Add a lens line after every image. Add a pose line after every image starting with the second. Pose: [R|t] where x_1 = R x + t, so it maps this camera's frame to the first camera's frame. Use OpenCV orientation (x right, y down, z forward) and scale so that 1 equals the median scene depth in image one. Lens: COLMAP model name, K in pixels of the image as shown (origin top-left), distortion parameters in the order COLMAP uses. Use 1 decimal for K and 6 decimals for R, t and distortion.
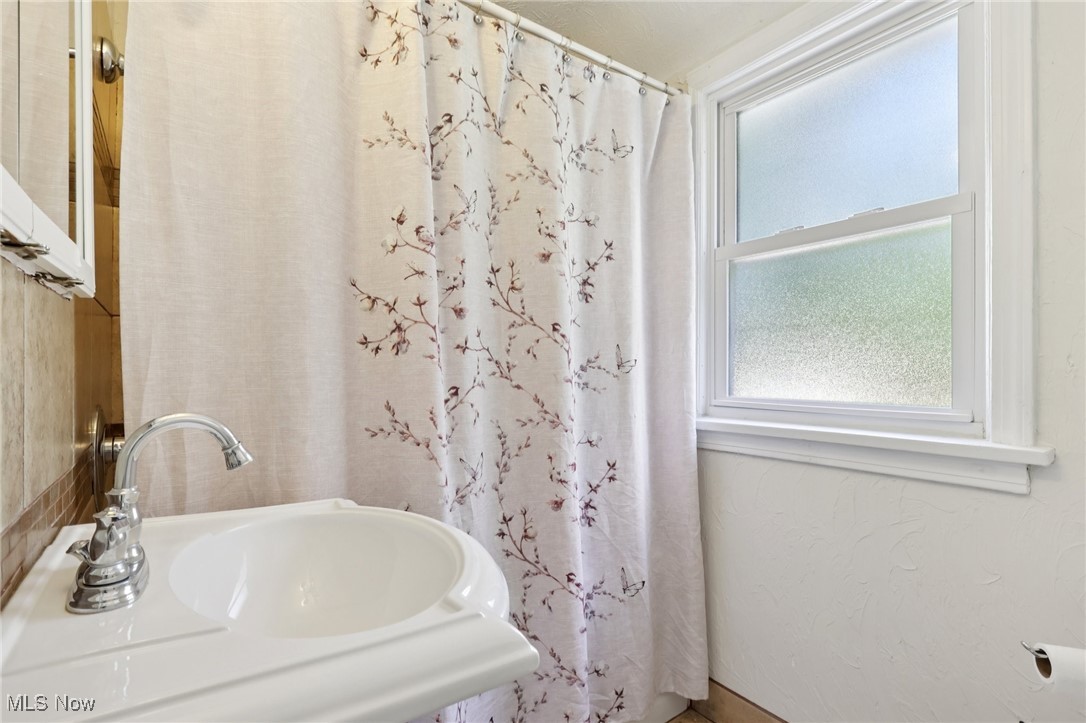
lens RADIAL K [[515.3, 0, 543.5], [0, 515.3, 367.2], [0, 0, 1]] dist [-0.004353, 0.000448]
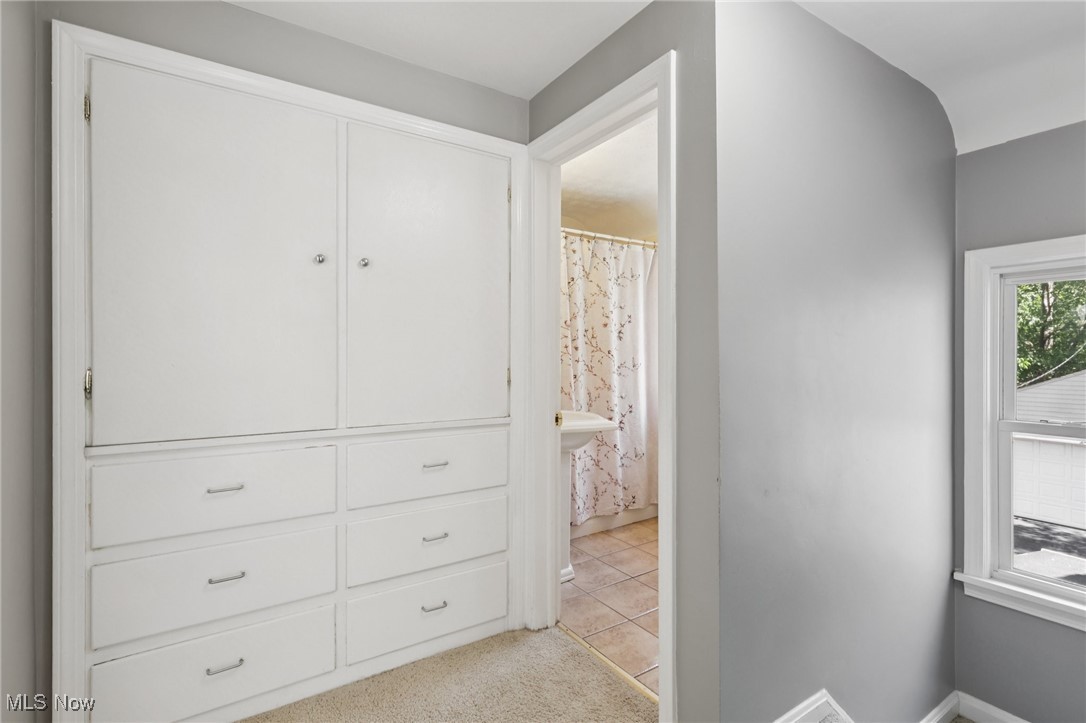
lens RADIAL K [[515.3, 0, 540.7], [0, 515.3, 359.5], [0, 0, 1]] dist [-0.004353, 0.000448]
pose [[0.999468, -0.000595, -0.032616, -0.228776], [0.000999, 0.999923, 0.012368, -0.069225], [0.032607, -0.012394, 0.999391, -1.553015]]
